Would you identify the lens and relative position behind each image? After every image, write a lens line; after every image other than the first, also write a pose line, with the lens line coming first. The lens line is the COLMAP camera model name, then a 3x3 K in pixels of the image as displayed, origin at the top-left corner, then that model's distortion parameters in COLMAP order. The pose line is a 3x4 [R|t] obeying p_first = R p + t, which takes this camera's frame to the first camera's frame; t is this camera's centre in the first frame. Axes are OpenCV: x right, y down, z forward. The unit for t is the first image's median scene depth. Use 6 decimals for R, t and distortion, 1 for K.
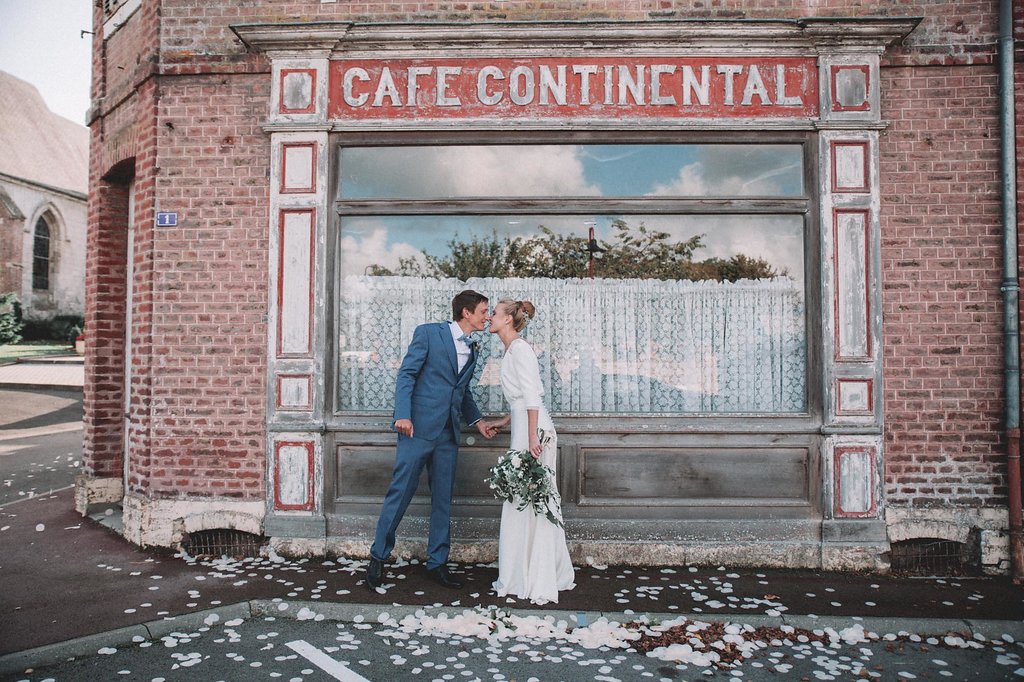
lens RADIAL K [[818.6, 0, 509.2], [0, 818.6, 347.1], [0, 0, 1]] dist [-0.055011, 0.064176]
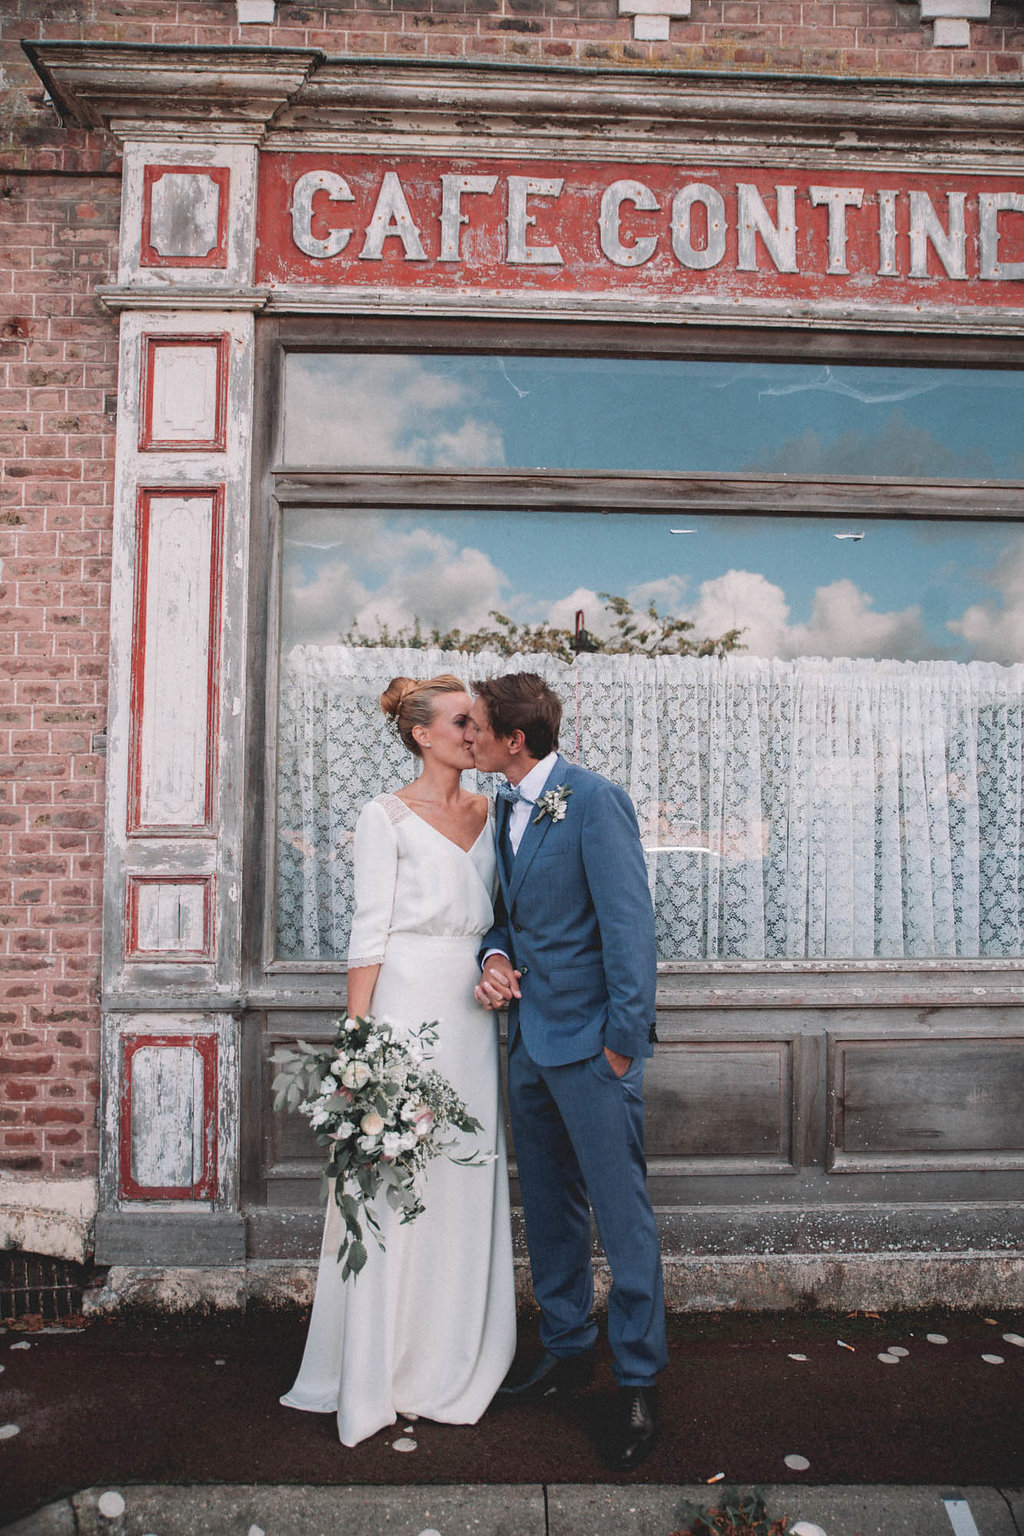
lens RADIAL K [[1227.9, 0, 519.1], [0, 1227.9, 767.3], [0, 0, 1]] dist [-0.055011, 0.064176]
pose [[0.996006, 0.005247, 0.089137, -0.140013], [-0.002974, 0.999668, -0.025606, -0.007031], [-0.089242, 0.025239, 0.995690, 0.350975]]
